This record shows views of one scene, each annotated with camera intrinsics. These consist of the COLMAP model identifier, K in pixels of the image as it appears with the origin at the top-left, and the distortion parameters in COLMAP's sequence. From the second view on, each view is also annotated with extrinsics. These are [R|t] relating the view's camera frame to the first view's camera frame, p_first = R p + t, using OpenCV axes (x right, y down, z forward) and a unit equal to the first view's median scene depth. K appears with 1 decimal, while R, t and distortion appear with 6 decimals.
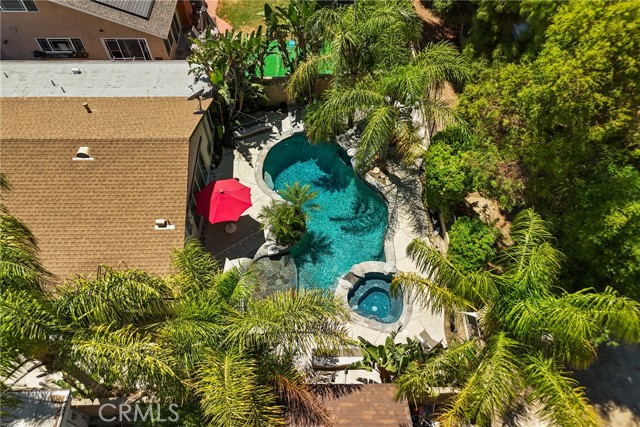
lens RADIAL K [[476.0, 0, 322.8], [0, 476.0, 200.5], [0, 0, 1]] dist [0.031653, -0.005334]
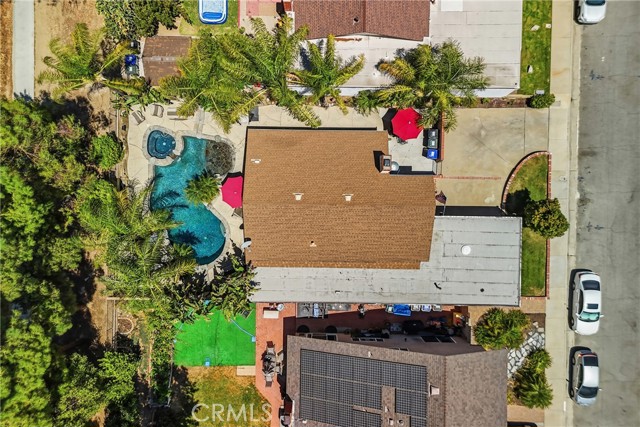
lens RADIAL K [[472.3, 0, 321.0], [0, 472.3, 223.3], [0, 0, 1]] dist [0.039223, -0.005026]
pose [[-0.999393, -0.032757, 0.011852, -0.476576], [0.033644, -0.819402, 0.572231, -0.951636], [-0.009033, 0.572282, 0.820007, -0.337289]]
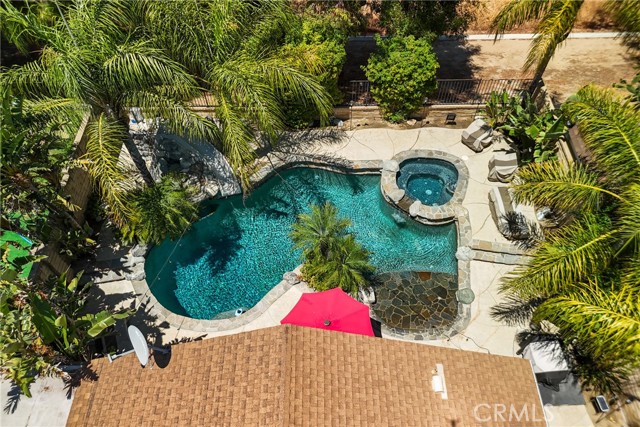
lens RADIAL K [[476.0, 0, 322.8], [0, 476.0, 200.5], [0, 0, 1]] dist [0.031653, -0.005334]
pose [[0.014193, -0.804556, 0.593708, -0.371015], [0.811807, 0.355920, 0.462914, -0.291986], [-0.583753, 0.475406, 0.658196, 0.459577]]
